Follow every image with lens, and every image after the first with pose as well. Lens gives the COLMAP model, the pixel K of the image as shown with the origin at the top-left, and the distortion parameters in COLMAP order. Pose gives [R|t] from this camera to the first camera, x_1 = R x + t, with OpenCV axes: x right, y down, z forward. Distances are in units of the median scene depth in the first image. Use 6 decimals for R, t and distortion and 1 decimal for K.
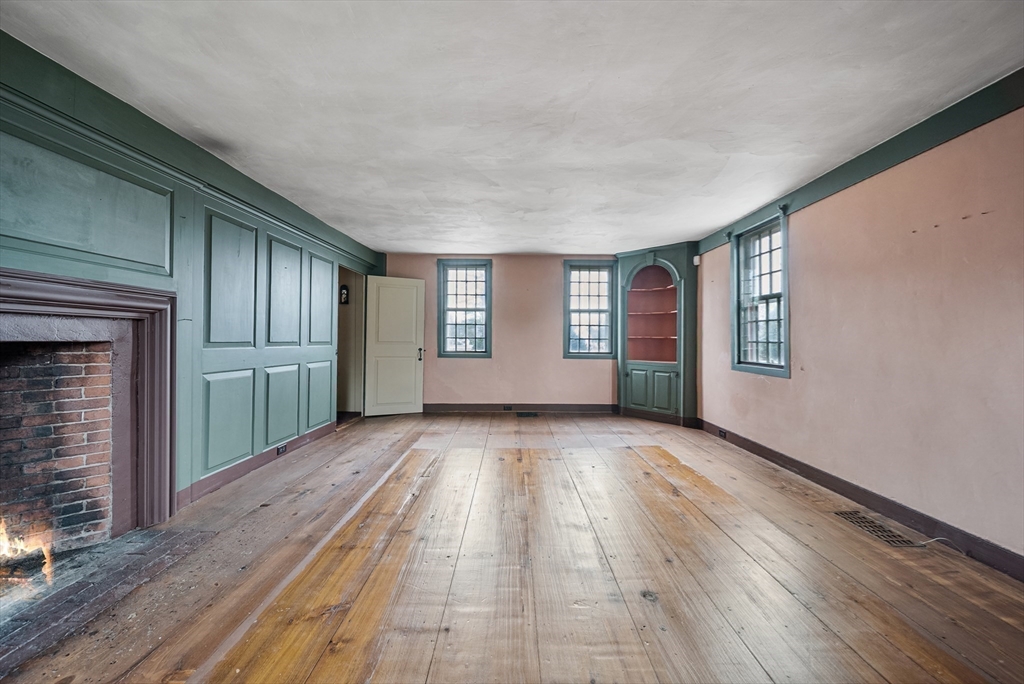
lens RADIAL K [[364.5, 0, 516.8], [0, 364.5, 335.6], [0, 0, 1]] dist [0.000107, -0.001247]
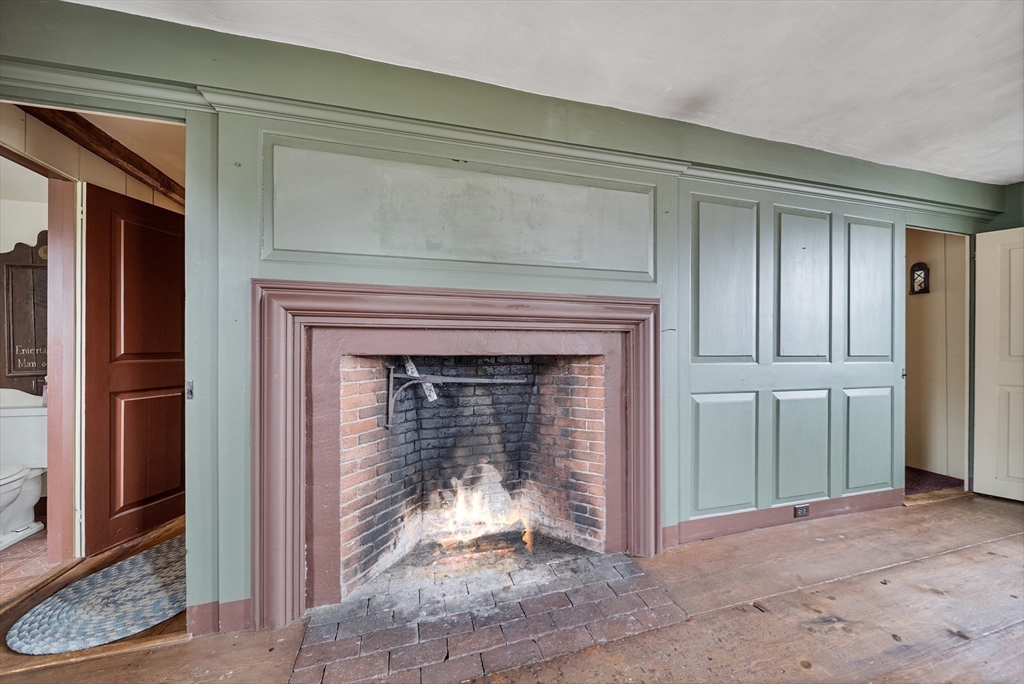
lens RADIAL K [[364.5, 0, 508.9], [0, 364.5, 346.9], [0, 0, 1]] dist [0.000107, -0.001247]
pose [[0.278400, -0.008121, -0.960431, -0.187663], [0.010059, 0.999934, -0.005539, -0.001910], [0.960413, -0.008119, 0.278463, 0.393978]]
